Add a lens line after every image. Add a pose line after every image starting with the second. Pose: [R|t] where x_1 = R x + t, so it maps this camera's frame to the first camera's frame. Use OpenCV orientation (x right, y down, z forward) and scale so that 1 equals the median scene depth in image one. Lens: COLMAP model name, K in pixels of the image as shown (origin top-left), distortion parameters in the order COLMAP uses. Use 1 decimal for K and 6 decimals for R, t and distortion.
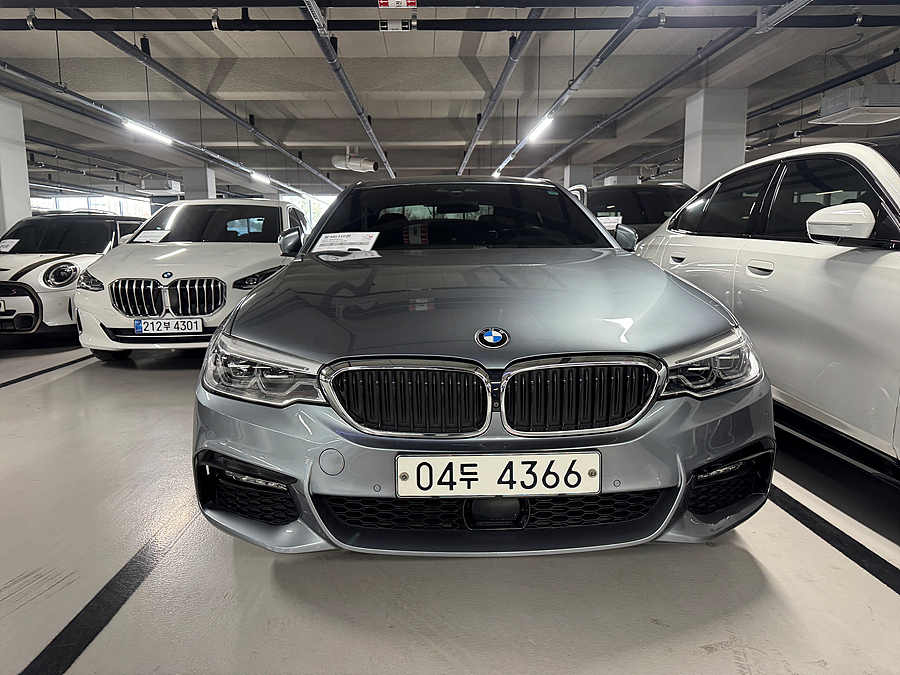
lens RADIAL K [[630.4, 0, 440.0], [0, 630.4, 333.4], [0, 0, 1]] dist [-0.001946, -0.000315]
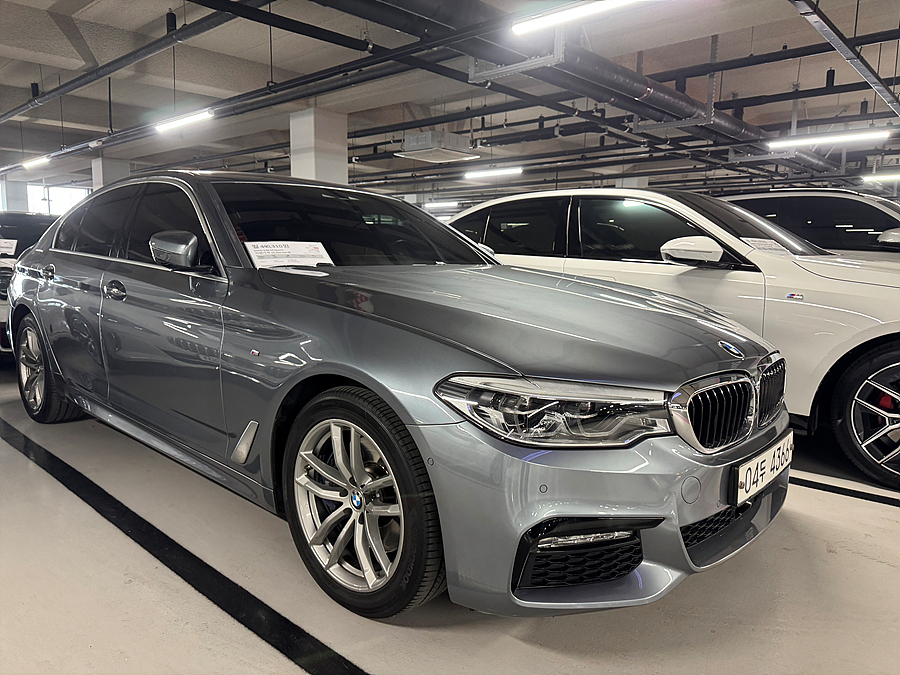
lens RADIAL K [[630.4, 0, 440.0], [0, 630.4, 333.4], [0, 0, 1]] dist [-0.001946, -0.000315]
pose [[0.697492, -0.071820, 0.712985, -0.746846], [0.076990, 0.996716, 0.025083, -0.061844], [-0.712445, 0.037398, 0.700731, 0.382484]]
